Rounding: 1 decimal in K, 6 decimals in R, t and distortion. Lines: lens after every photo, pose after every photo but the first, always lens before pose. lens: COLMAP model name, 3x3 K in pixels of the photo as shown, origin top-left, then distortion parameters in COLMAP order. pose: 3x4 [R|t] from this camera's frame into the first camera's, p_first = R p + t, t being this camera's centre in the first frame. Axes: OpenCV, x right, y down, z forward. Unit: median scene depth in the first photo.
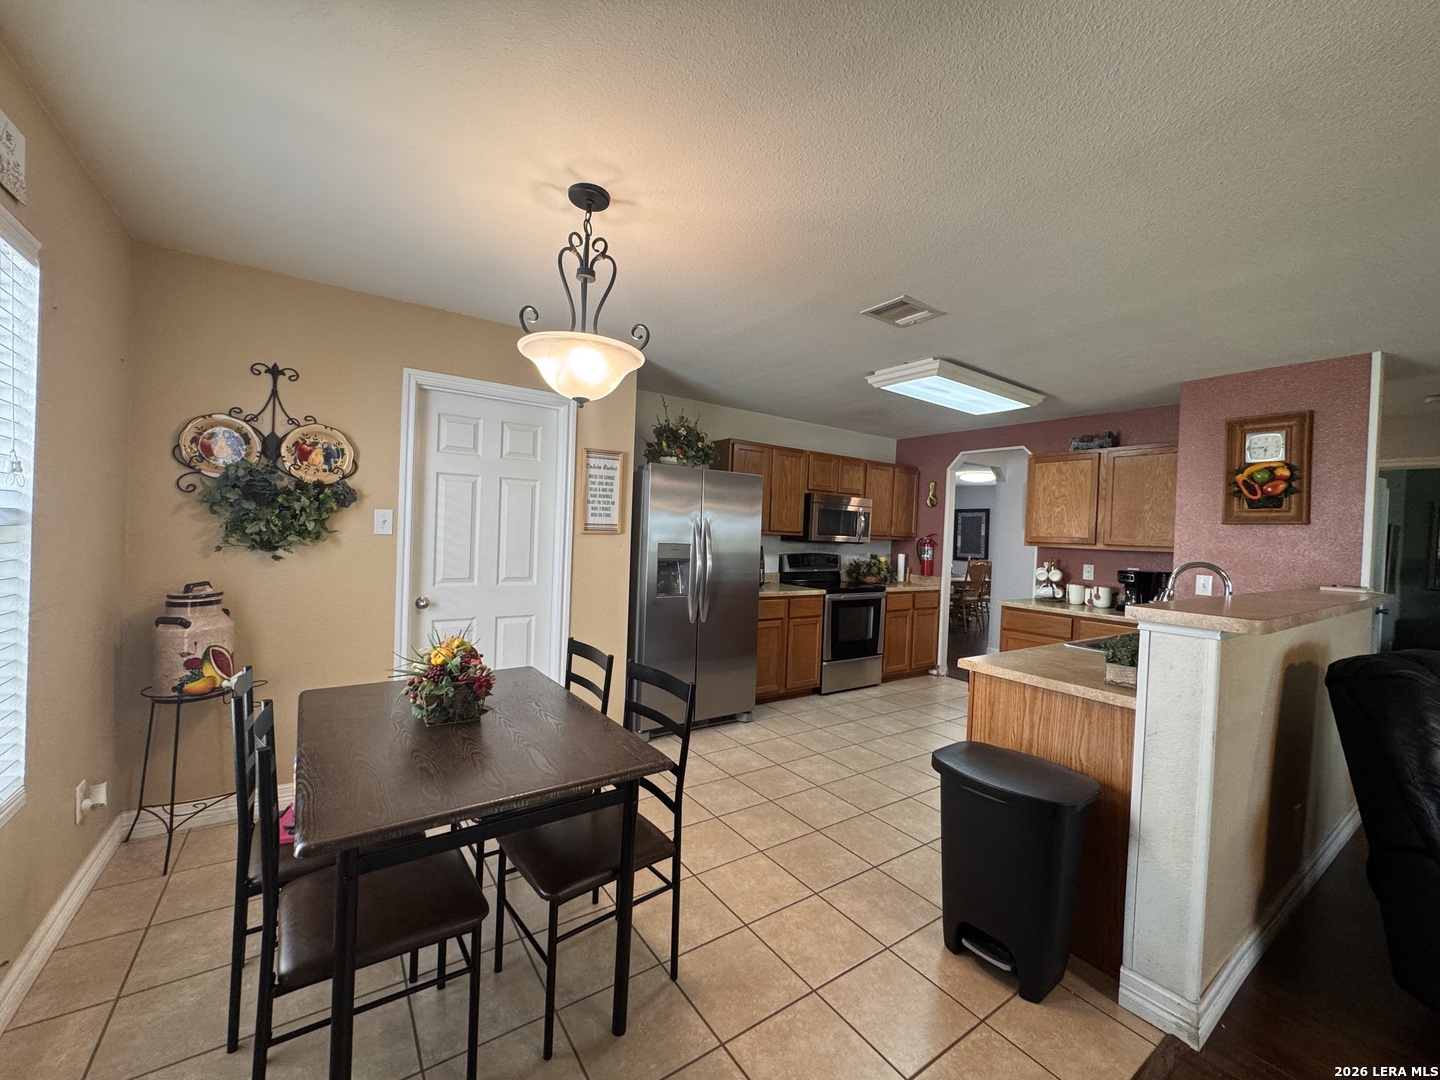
lens RADIAL K [[577.7, 0, 721.3], [0, 577.7, 543.2], [0, 0, 1]] dist [-0.008210, 0.000309]
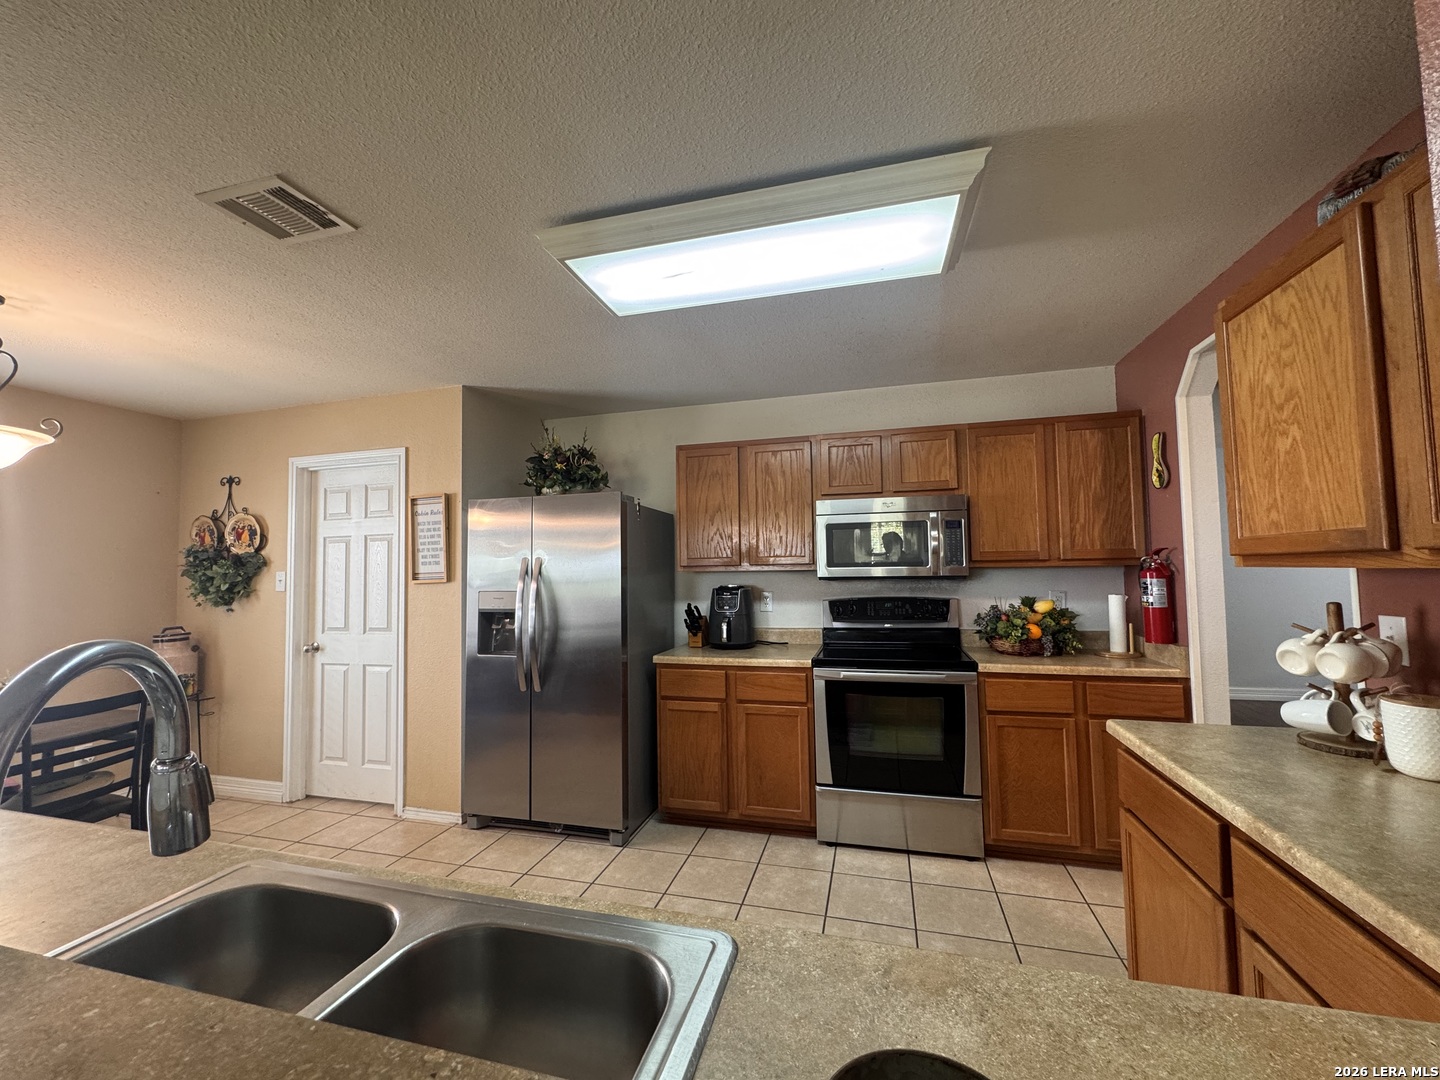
lens RADIAL K [[577.7, 0, 721.1], [0, 577.7, 540.1], [0, 0, 1]] dist [-0.008210, 0.000309]
pose [[0.638729, -0.091216, -0.764006, 0.813422], [0.027991, 0.995045, -0.095400, 0.016809], [0.768923, 0.039550, 0.638117, 0.755884]]
